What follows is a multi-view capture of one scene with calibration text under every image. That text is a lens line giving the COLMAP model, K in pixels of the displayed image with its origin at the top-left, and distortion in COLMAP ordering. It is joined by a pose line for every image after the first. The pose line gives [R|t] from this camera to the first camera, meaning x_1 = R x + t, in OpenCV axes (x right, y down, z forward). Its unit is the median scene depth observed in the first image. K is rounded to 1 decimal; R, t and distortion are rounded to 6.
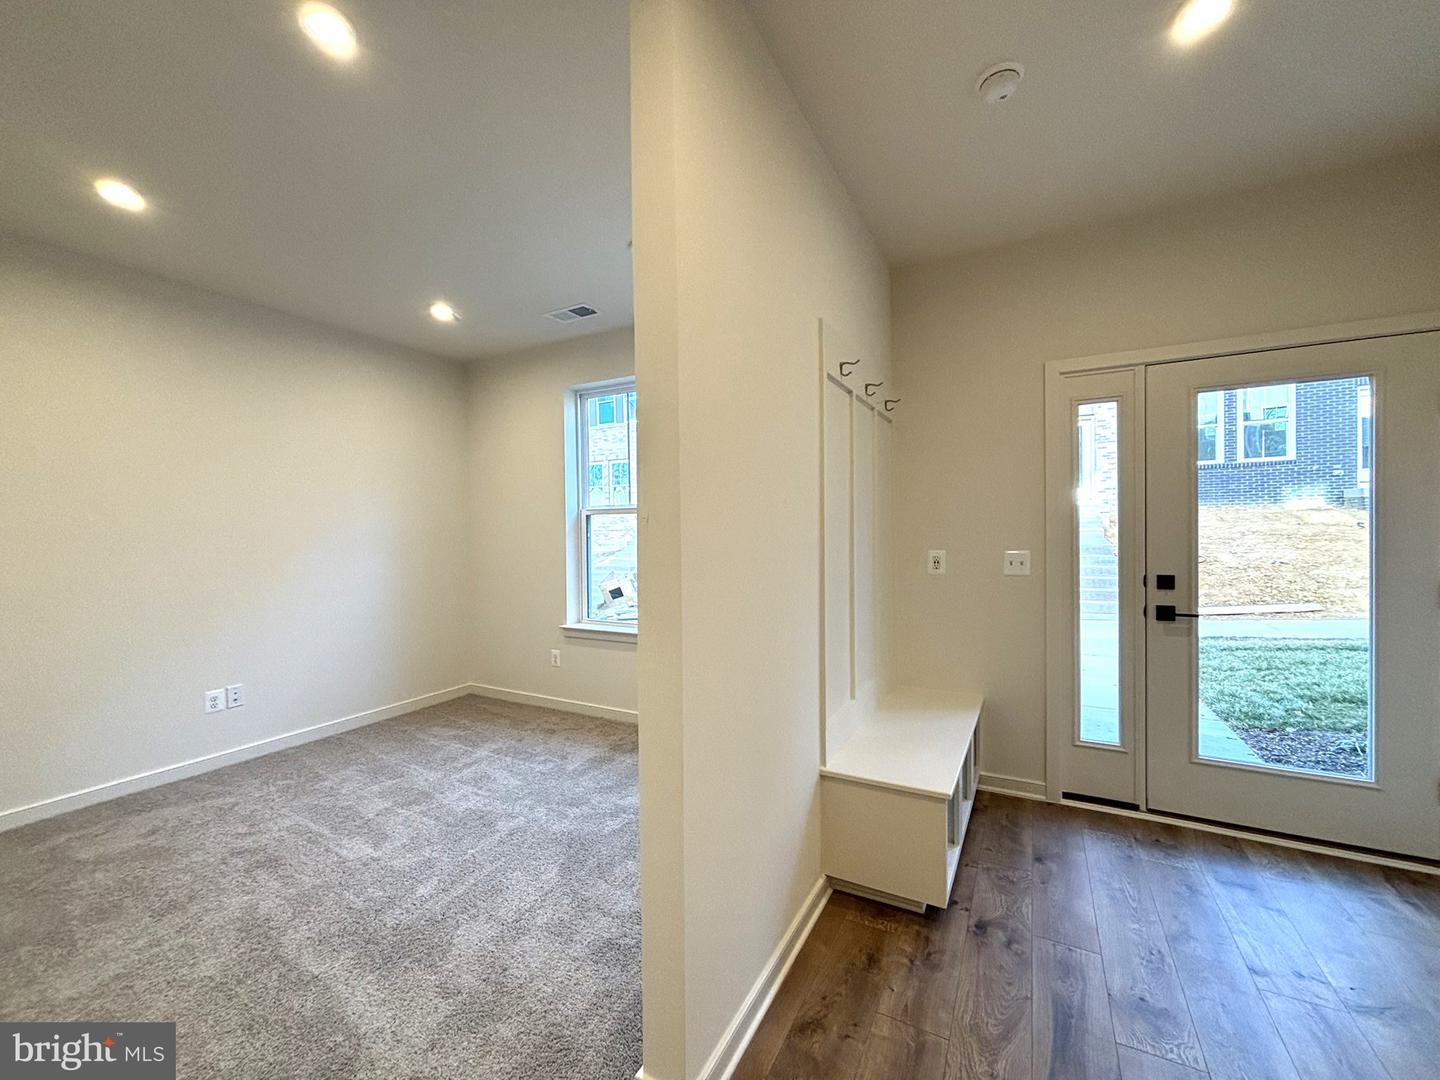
lens RADIAL K [[581.3, 0, 718.9], [0, 581.3, 538.1], [0, 0, 1]] dist [-0.010534, 0.000426]
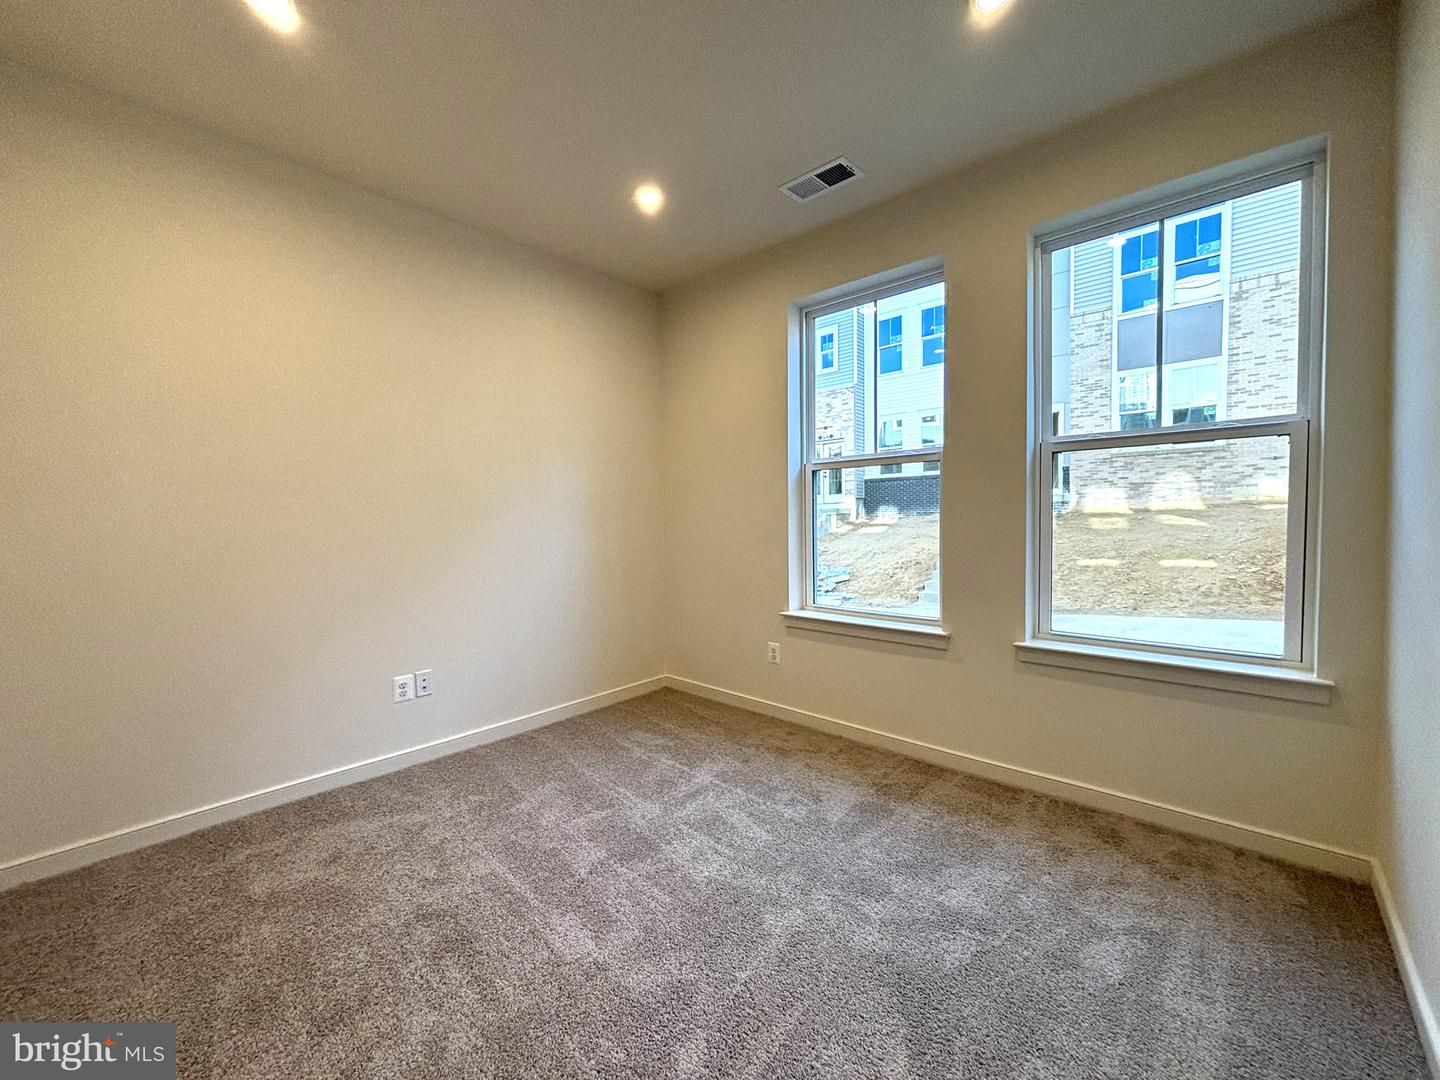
lens RADIAL K [[581.3, 0, 722.1], [0, 581.3, 538.6], [0, 0, 1]] dist [-0.010534, 0.000426]
pose [[0.972298, 0.005115, -0.233689, -0.223771], [0.002732, 0.999444, 0.033241, 0.032882], [0.233729, -0.032959, 0.971743, 0.294506]]
